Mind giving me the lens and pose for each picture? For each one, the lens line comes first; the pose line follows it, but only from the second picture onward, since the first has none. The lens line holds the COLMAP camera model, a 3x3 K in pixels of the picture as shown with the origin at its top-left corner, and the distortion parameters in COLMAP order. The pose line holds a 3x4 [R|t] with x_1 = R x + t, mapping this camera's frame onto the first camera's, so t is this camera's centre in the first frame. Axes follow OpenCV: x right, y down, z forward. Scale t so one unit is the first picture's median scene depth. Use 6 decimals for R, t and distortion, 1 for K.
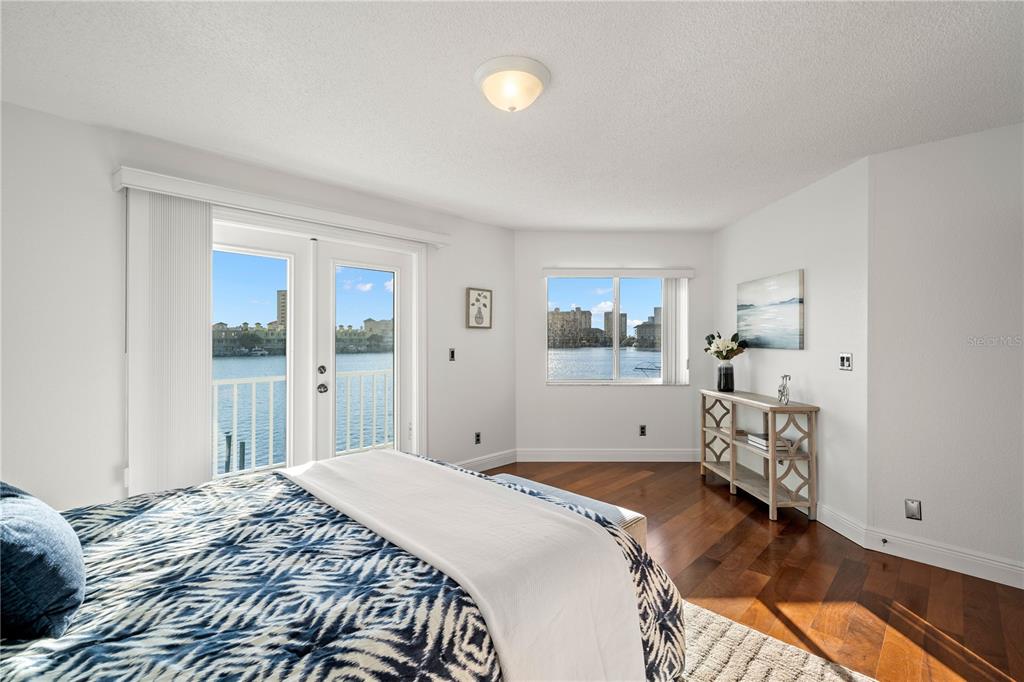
lens RADIAL K [[458.2, 0, 529.9], [0, 458.2, 344.2], [0, 0, 1]] dist [0.018849, 0.000601]
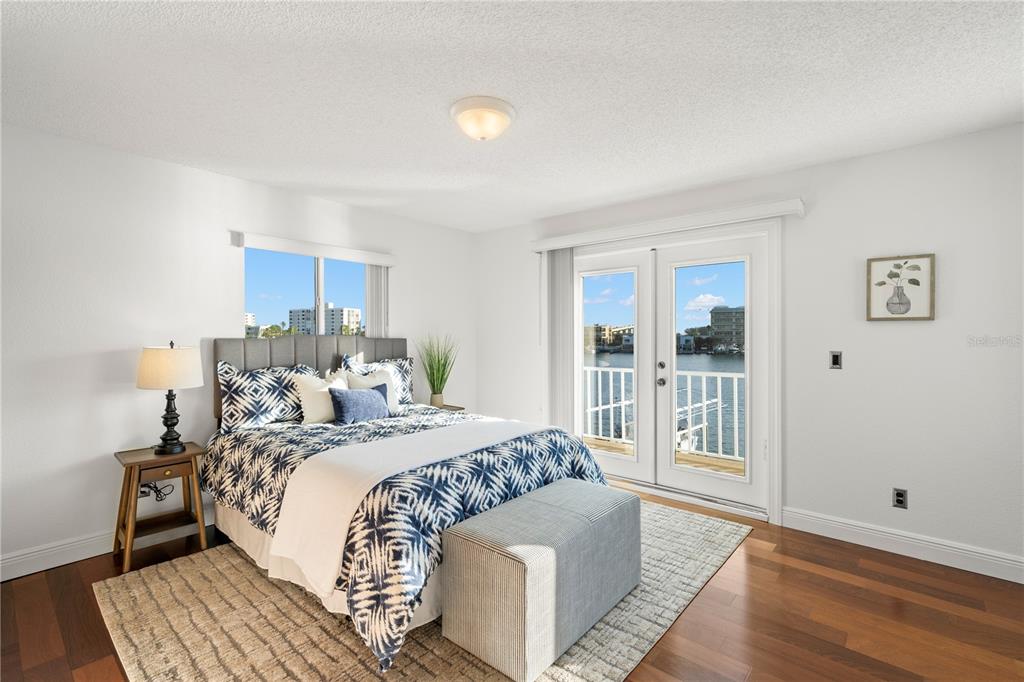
lens RADIAL K [[458.2, 0, 505.8], [0, 458.2, 338.4], [0, 0, 1]] dist [0.018849, 0.000601]
pose [[0.071399, 0.002506, -0.997445, 0.502091], [-0.011346, 0.999934, 0.001700, -0.005604], [0.997383, 0.011195, 0.071423, 0.444398]]
